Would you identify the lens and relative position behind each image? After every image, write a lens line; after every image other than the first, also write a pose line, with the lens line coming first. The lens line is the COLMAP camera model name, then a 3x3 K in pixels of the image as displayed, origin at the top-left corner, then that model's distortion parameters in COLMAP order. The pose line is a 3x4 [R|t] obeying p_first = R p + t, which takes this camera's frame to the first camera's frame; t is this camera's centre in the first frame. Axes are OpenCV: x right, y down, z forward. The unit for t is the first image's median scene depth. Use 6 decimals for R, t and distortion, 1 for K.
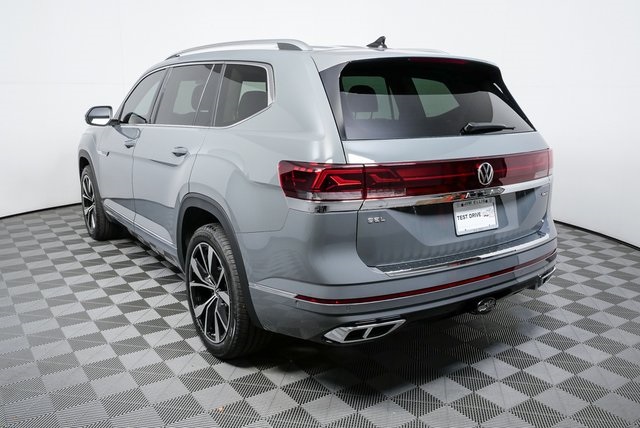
lens RADIAL K [[541.2, 0, 320.0], [0, 541.2, 229.4], [0, 0, 1]] dist [-0.004012, -0.001229]
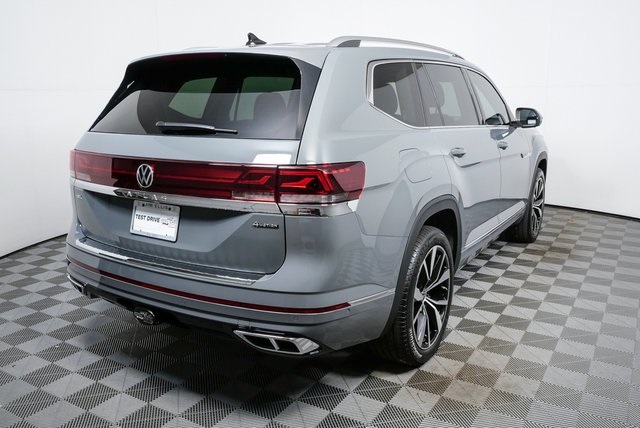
lens RADIAL K [[557.9, 0, 320.0], [0, 557.9, 214.0], [0, 0, 1]] dist [-0.017317, -0.004753]
pose [[0.401940, 0.188126, -0.896132, 1.253163], [-0.214350, 0.970806, 0.107661, -0.199258], [0.890224, 0.148812, 0.430531, 0.827405]]
